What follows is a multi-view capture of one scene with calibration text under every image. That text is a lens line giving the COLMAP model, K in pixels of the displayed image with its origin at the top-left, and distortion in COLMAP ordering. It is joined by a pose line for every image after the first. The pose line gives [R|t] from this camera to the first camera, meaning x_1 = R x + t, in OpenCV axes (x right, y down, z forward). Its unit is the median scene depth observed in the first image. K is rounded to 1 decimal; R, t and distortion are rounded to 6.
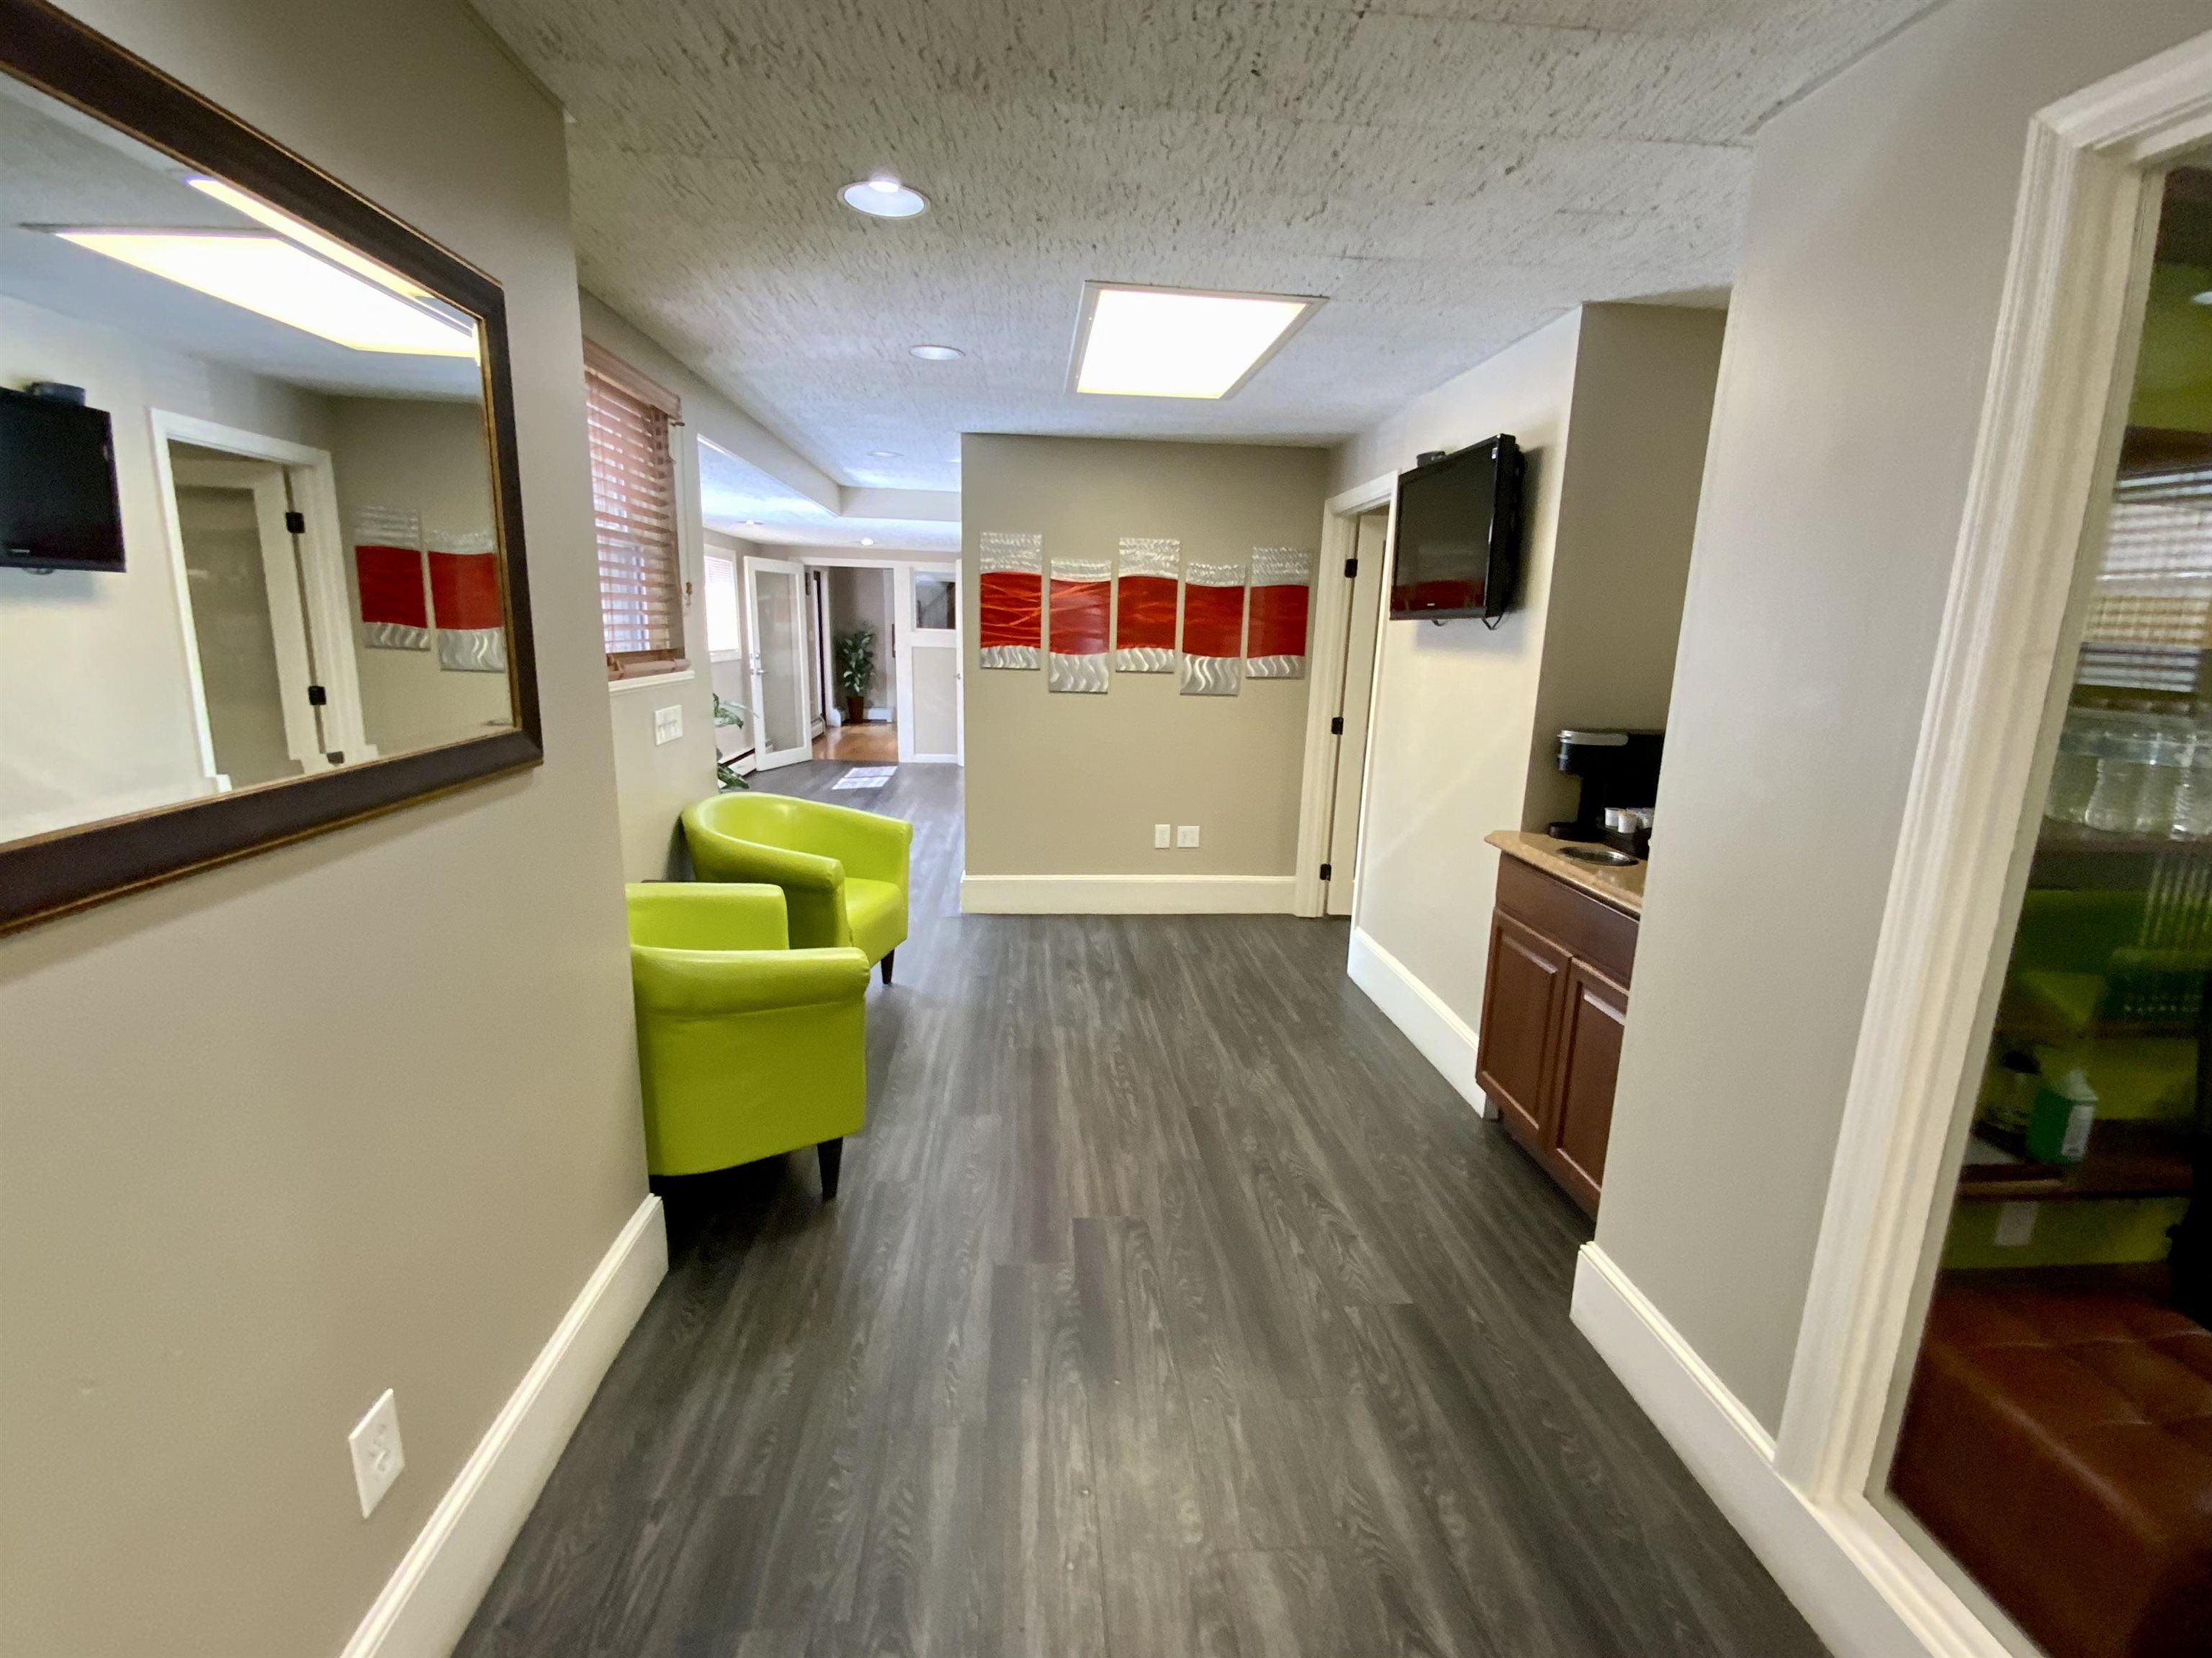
lens RADIAL K [[931.8, 0, 1104.7], [0, 931.8, 826.3], [0, 0, 1]] dist [0.025970, -0.020976]
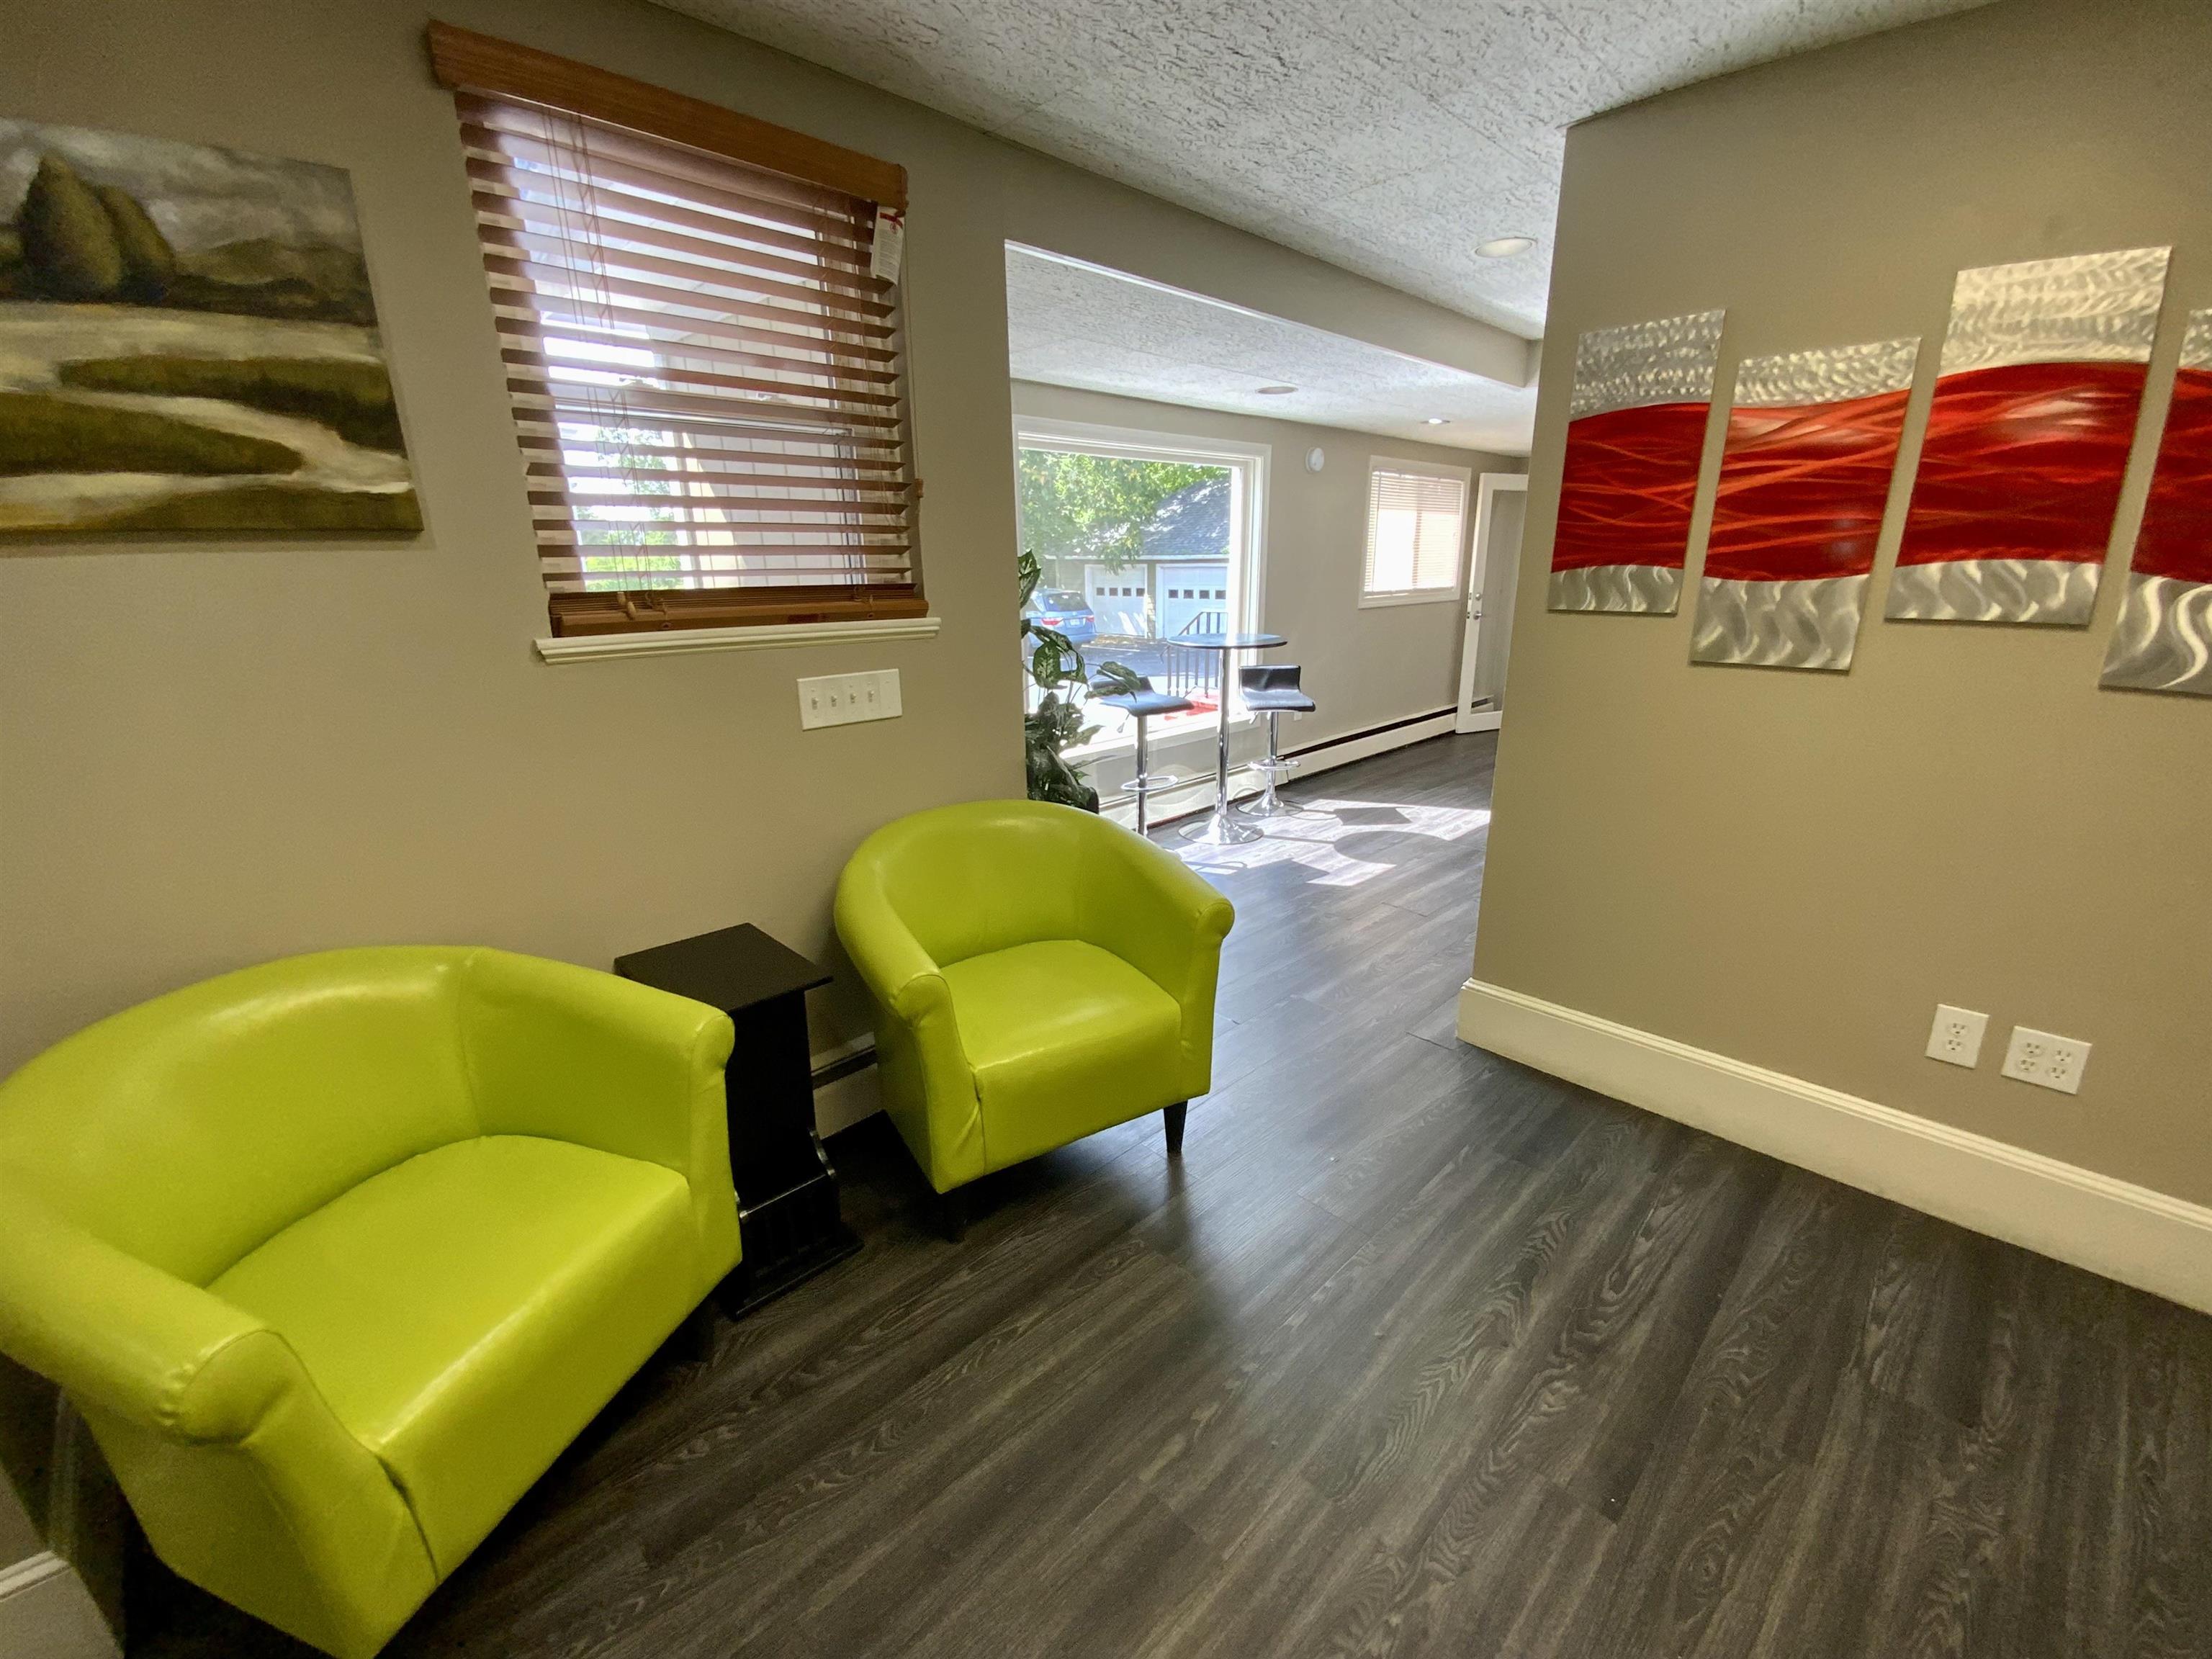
lens RADIAL K [[883.4, 0, 1108.8], [0, 883.4, 832.4], [0, 0, 1]] dist [0.020855, -0.016661]
pose [[0.638088, 0.190562, -0.746009, 0.104579], [-0.131190, 0.981629, 0.138539, -0.087030], [0.758705, 0.009469, 0.651366, 0.500040]]
